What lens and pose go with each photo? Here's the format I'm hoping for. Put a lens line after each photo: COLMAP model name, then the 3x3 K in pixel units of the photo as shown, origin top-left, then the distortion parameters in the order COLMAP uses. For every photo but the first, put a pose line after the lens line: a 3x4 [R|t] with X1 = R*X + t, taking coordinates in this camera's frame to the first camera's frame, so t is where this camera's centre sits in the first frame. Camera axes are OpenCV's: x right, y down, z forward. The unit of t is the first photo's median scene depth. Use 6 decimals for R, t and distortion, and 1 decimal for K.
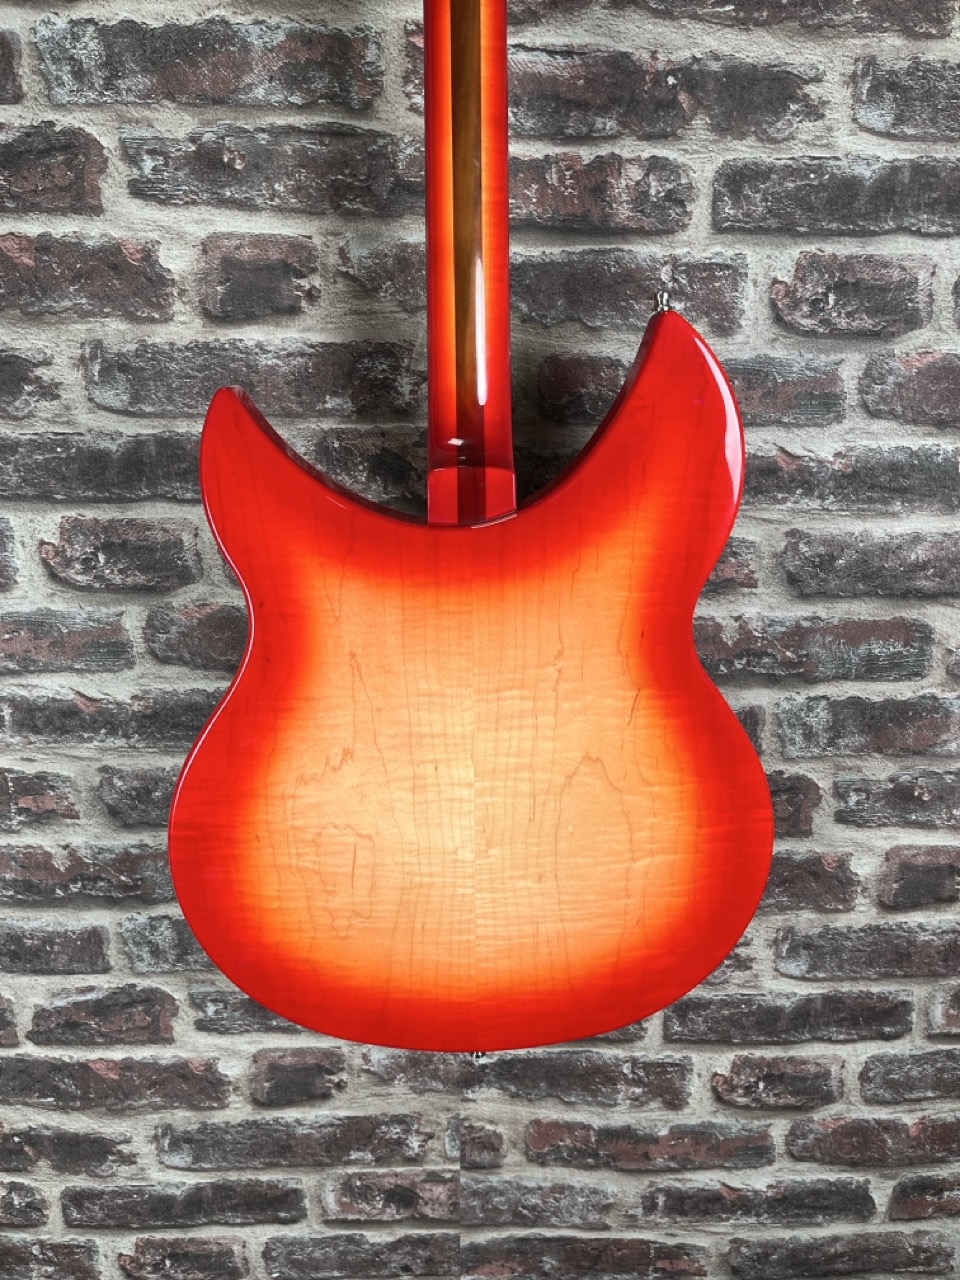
lens RADIAL K [[965.5, 0, 490.9], [0, 965.5, 631.7], [0, 0, 1]] dist [0.081896, -0.113706]
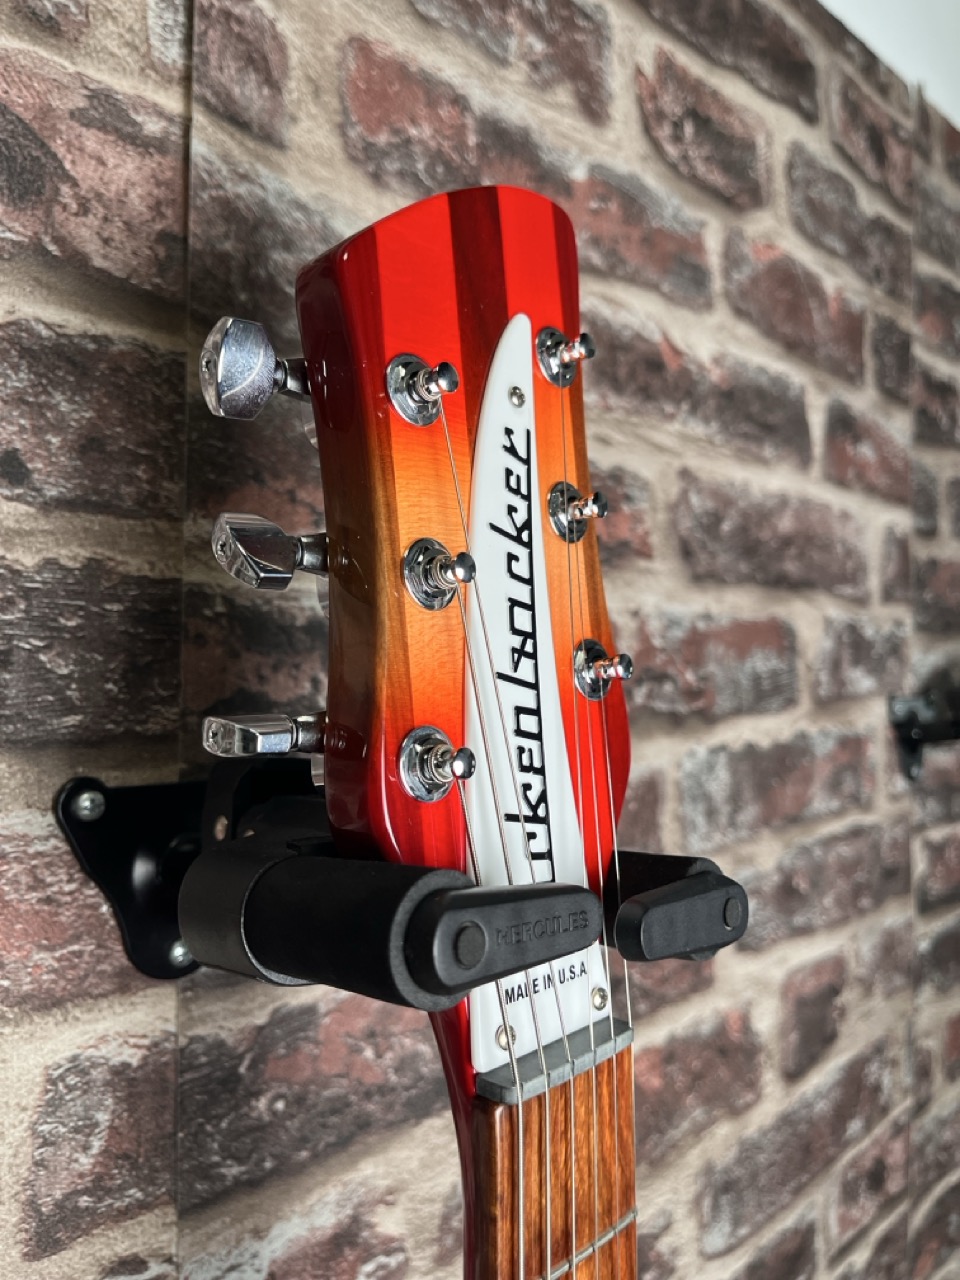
lens RADIAL K [[973.1, 0, 474.0], [0, 973.1, 631.8], [0, 0, 1]] dist [0.025853, -0.050156]
pose [[0.745682, -0.005194, 0.666282, -0.189494], [0.173906, 0.966826, -0.187094, 0.084510], [-0.643207, 0.255383, 0.721848, 0.613787]]
